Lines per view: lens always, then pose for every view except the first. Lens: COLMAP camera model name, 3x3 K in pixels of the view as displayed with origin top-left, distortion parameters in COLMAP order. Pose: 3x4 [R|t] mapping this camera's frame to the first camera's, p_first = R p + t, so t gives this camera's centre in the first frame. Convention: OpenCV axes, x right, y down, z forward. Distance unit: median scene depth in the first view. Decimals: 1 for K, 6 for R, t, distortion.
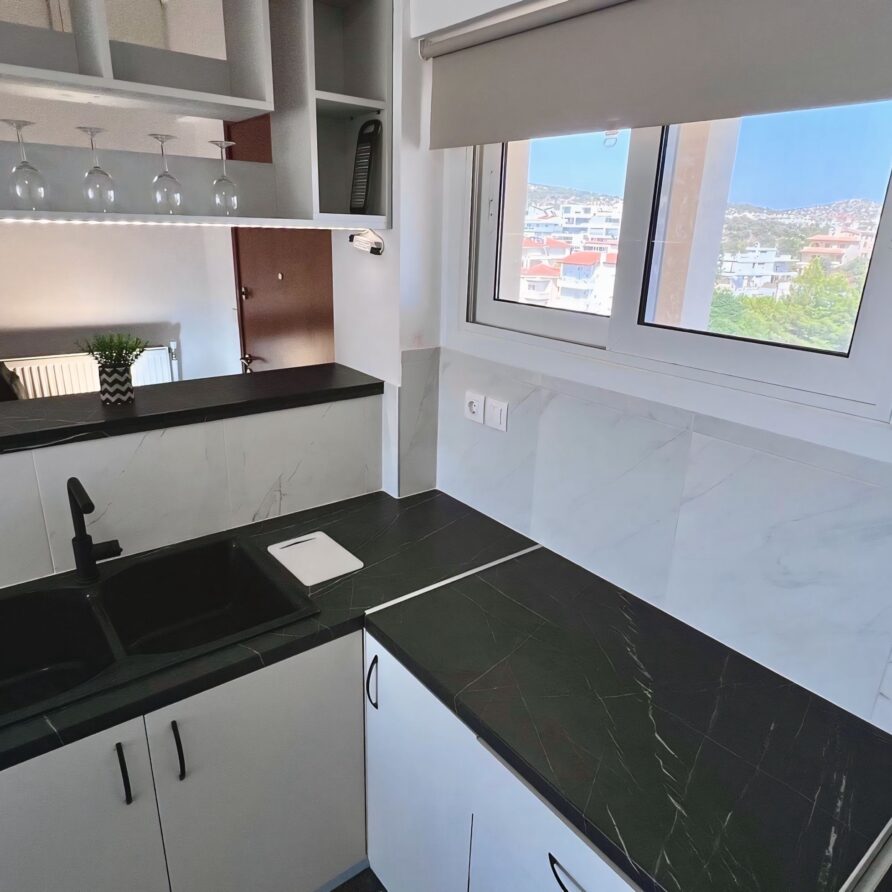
lens RADIAL K [[634.0, 0, 446.0], [0, 634.0, 446.0], [0, 0, 1]] dist [-0.013089, -0.005417]
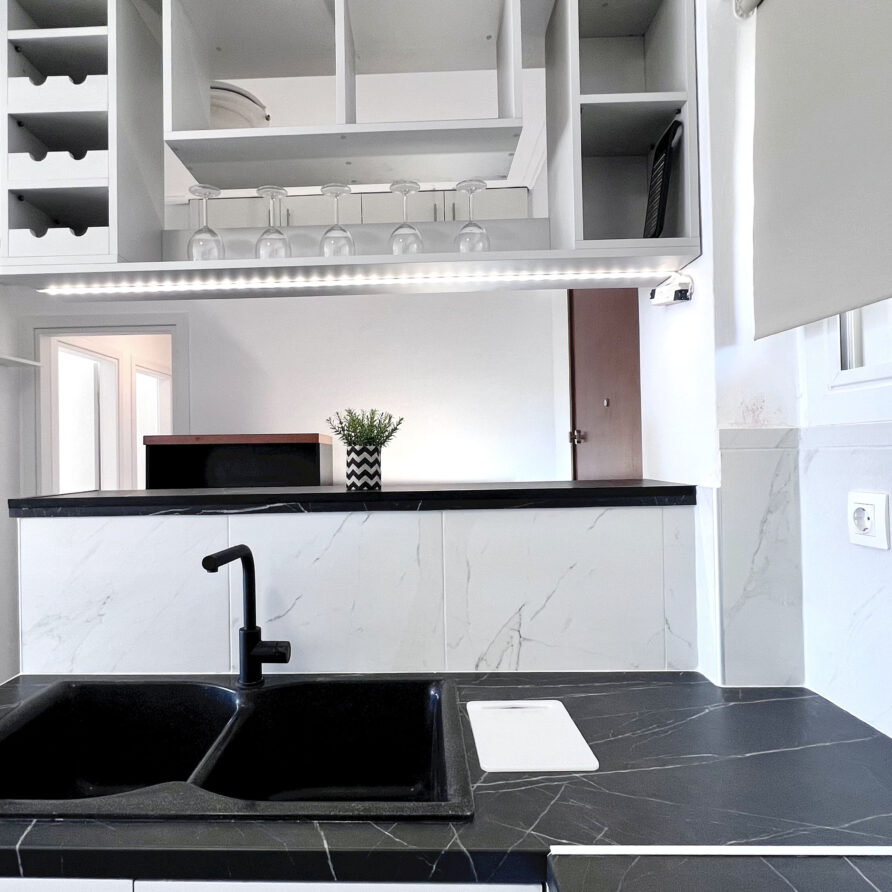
lens RADIAL K [[634.4, 0, 401.1], [0, 634.4, 443.4], [0, 0, 1]] dist [0.002104, 0.001211]
pose [[0.765647, -0.055834, -0.640833, 0.091095], [-0.173462, 0.941400, -0.289269, 0.100274], [0.619432, 0.332638, 0.711095, 0.367312]]
